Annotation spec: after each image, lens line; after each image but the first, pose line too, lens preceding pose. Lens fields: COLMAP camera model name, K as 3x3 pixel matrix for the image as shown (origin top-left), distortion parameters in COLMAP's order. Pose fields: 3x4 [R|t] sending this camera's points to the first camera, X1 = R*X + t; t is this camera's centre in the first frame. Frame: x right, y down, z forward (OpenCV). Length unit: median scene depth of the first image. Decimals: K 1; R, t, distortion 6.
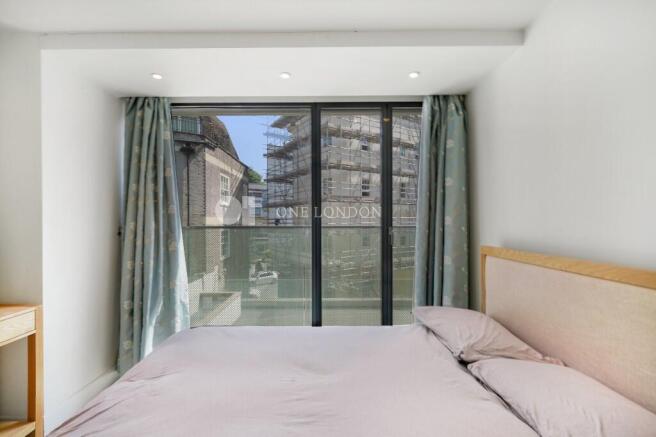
lens RADIAL K [[286.4, 0, 318.2], [0, 286.4, 222.9], [0, 0, 1]] dist [0.001478, 0.000152]
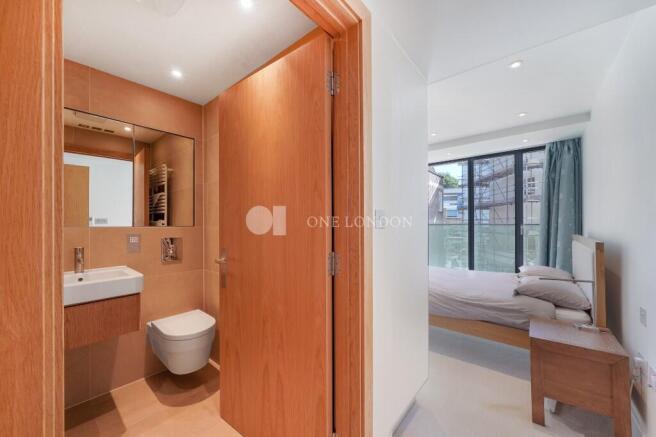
lens RADIAL K [[246.1, 0, 326.1], [0, 246.1, 221.8], [0, 0, 1]] dist [-0.000523, -0.000065]
pose [[0.769168, -0.002121, -0.639043, 0.062574], [-0.002706, 0.999975, -0.006576, 0.003212], [0.639041, 0.006787, 0.769143, -0.178422]]
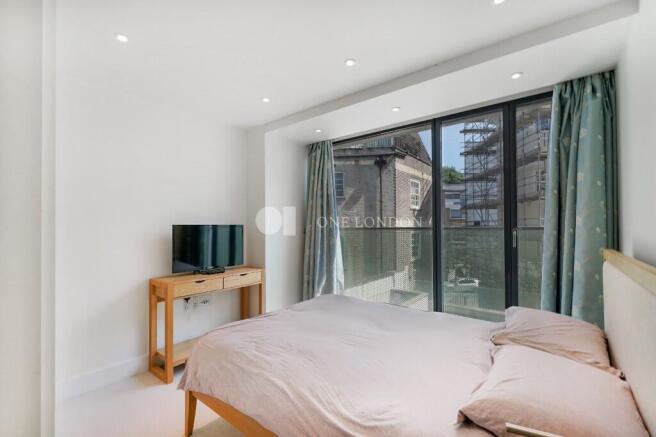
lens RADIAL K [[285.0, 0, 325.6], [0, 285.0, 223.1], [0, 0, 1]] dist [0.001567, 0.000229]
pose [[0.789830, -0.010019, -0.613244, 0.072506], [0.003708, 0.999926, -0.011560, 0.001258], [0.613314, 0.006856, 0.789809, -0.033759]]
